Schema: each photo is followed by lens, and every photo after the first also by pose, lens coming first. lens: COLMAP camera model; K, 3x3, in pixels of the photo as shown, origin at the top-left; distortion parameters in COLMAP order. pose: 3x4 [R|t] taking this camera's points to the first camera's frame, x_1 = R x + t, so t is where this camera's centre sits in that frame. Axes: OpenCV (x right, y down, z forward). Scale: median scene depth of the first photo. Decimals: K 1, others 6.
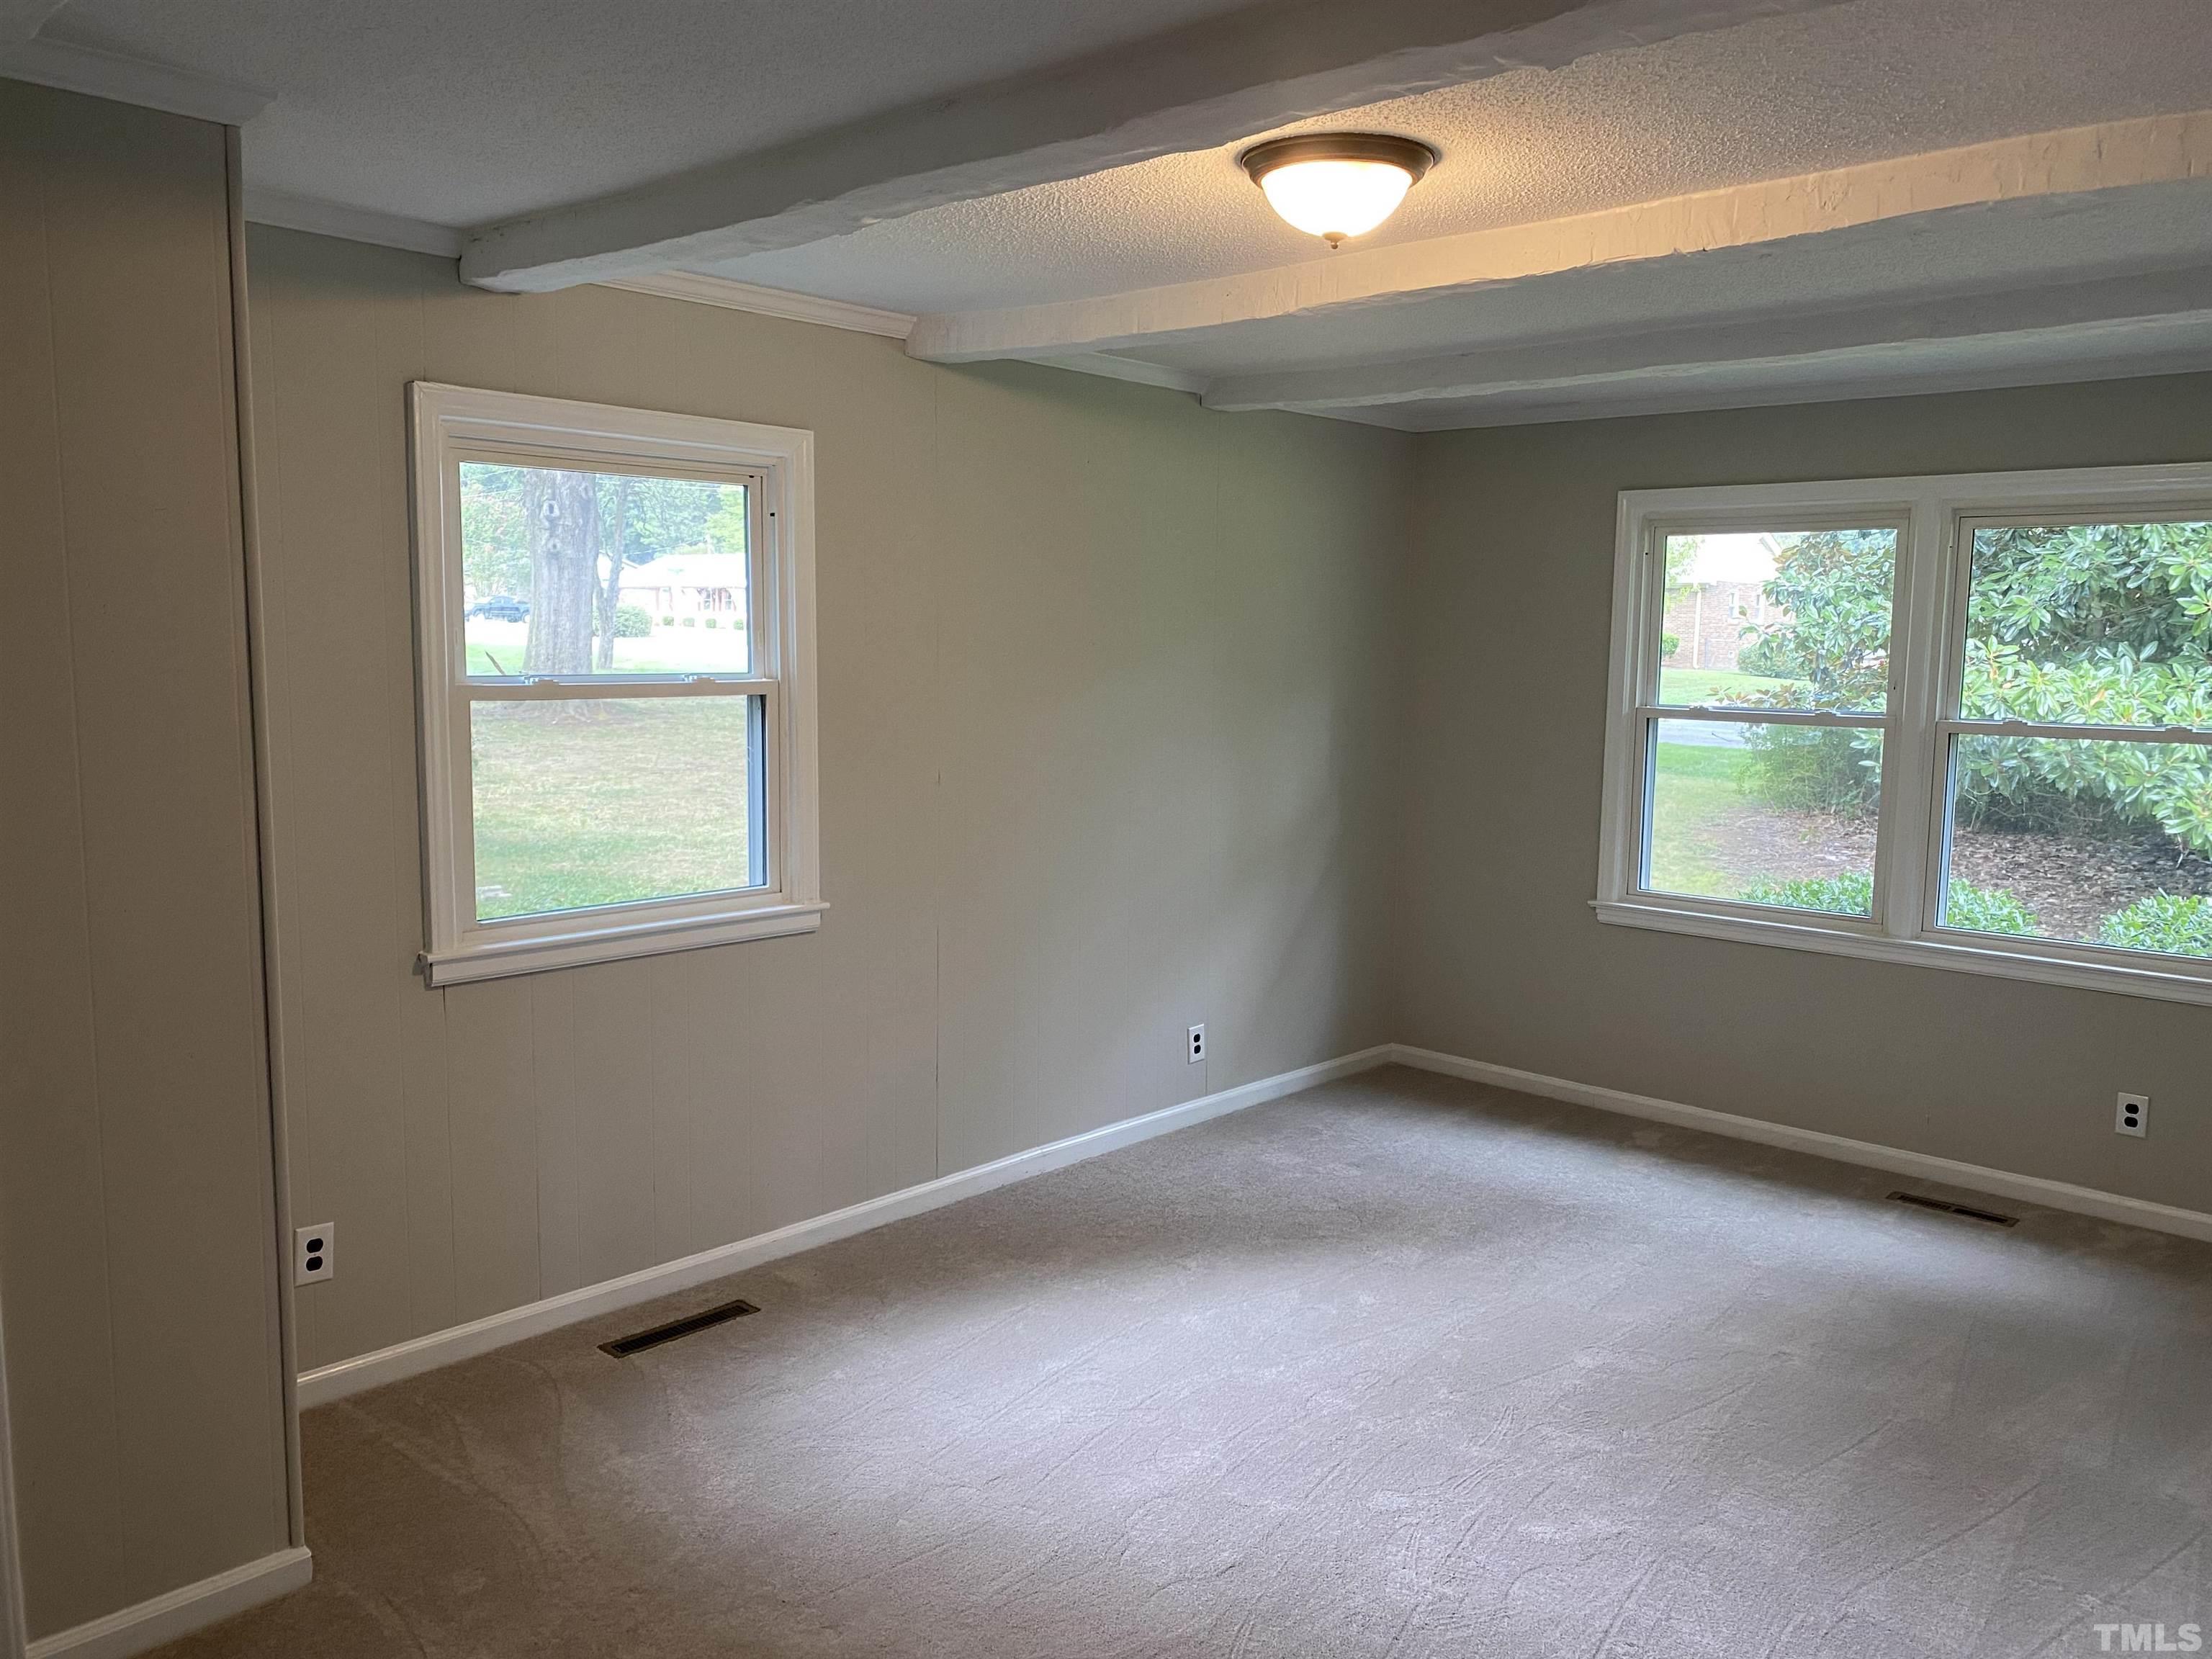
lens RADIAL K [[1686.1, 0, 1122.7], [0, 1686.1, 836.6], [0, 0, 1]] dist [0.101978, -0.149760]
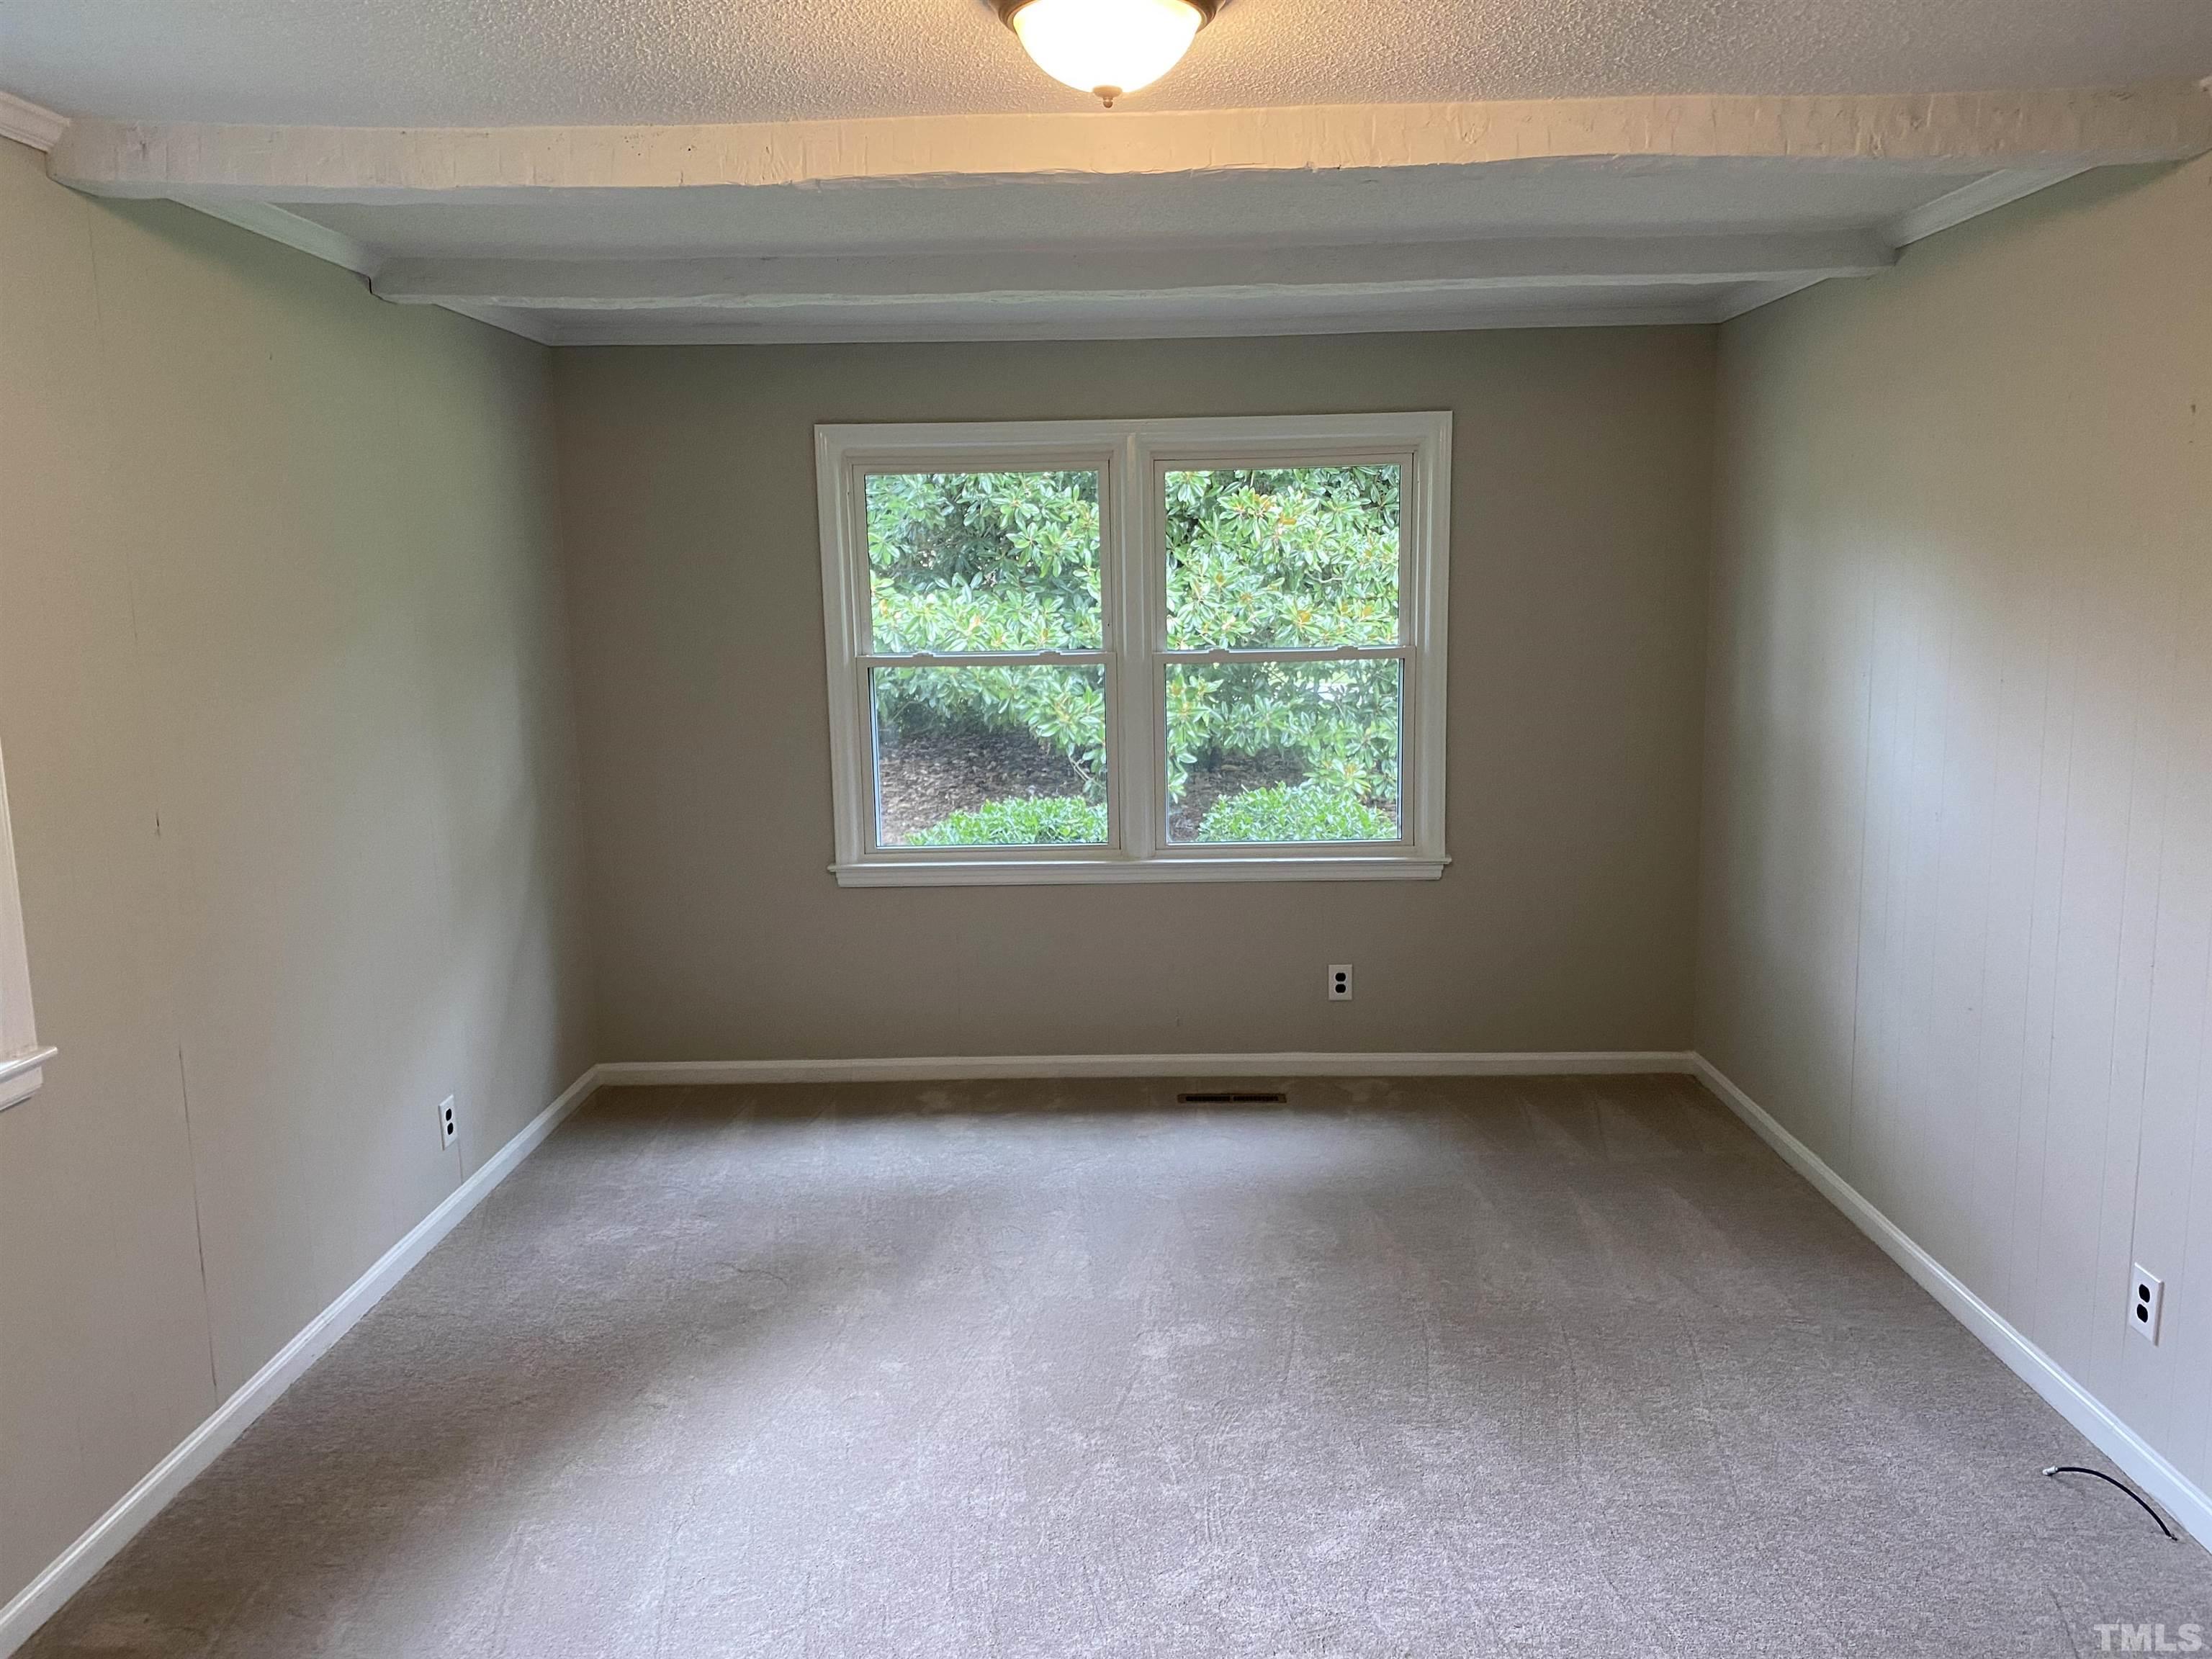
lens RADIAL K [[1679.8, 0, 1008.7], [0, 1679.8, 822.6], [0, 0, 1]] dist [0.132478, -0.298224]
pose [[0.746761, -0.128020, 0.652655, -0.273512], [0.109741, 0.991567, 0.068934, -0.042247], [-0.655976, 0.020146, 0.754513, 0.252424]]
